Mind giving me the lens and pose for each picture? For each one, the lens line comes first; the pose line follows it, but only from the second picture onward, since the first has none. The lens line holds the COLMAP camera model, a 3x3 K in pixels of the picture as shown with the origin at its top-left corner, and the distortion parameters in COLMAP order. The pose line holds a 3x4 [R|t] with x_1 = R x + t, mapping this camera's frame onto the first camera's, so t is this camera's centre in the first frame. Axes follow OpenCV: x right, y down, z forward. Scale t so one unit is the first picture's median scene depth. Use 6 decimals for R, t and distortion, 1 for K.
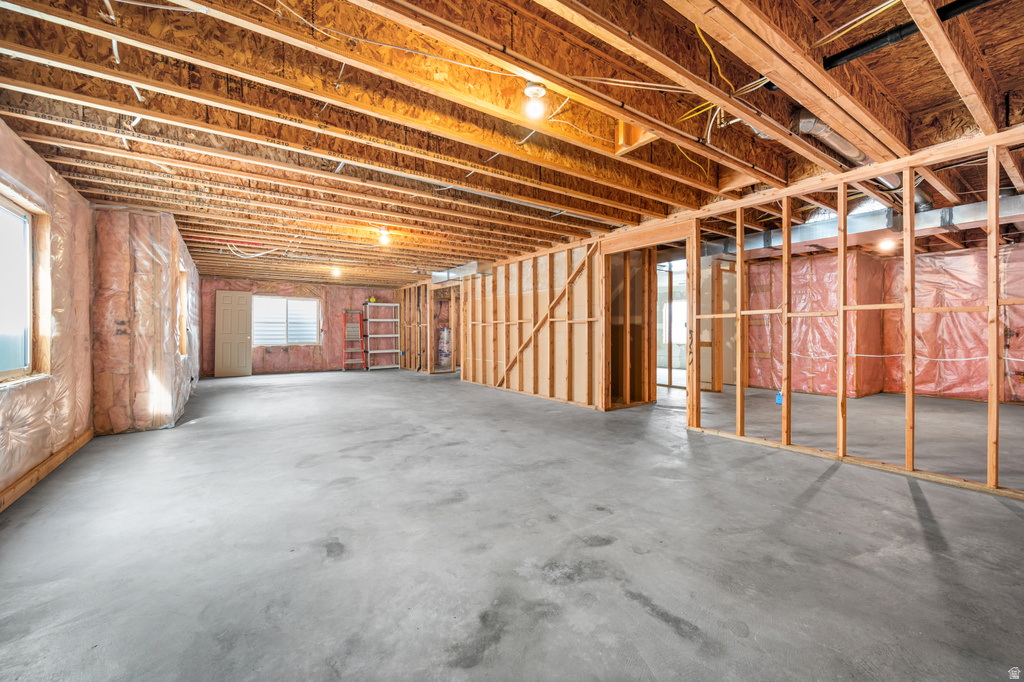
lens RADIAL K [[409.8, 0, 511.8], [0, 409.8, 336.0], [0, 0, 1]] dist [-0.002712, 0.000595]
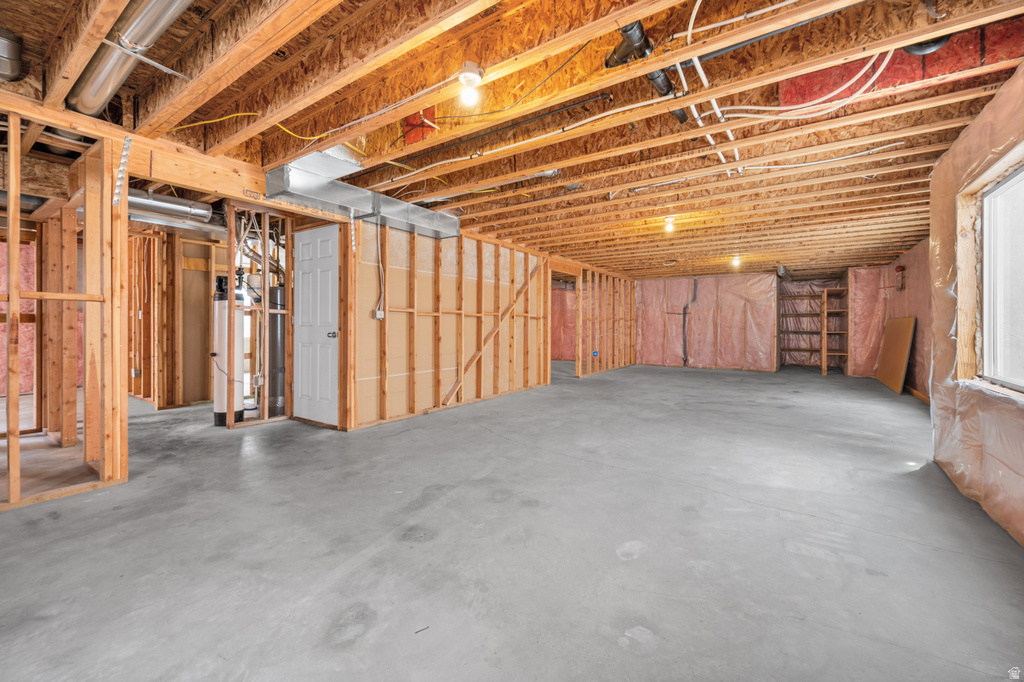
lens RADIAL K [[409.8, 0, 513.3], [0, 409.8, 332.2], [0, 0, 1]] dist [-0.002712, 0.000595]
pose [[-0.355913, -0.004902, 0.934506, -0.851941], [0.005924, 0.999954, 0.007502, -0.001786], [-0.934500, 0.008206, -0.355867, 1.356188]]
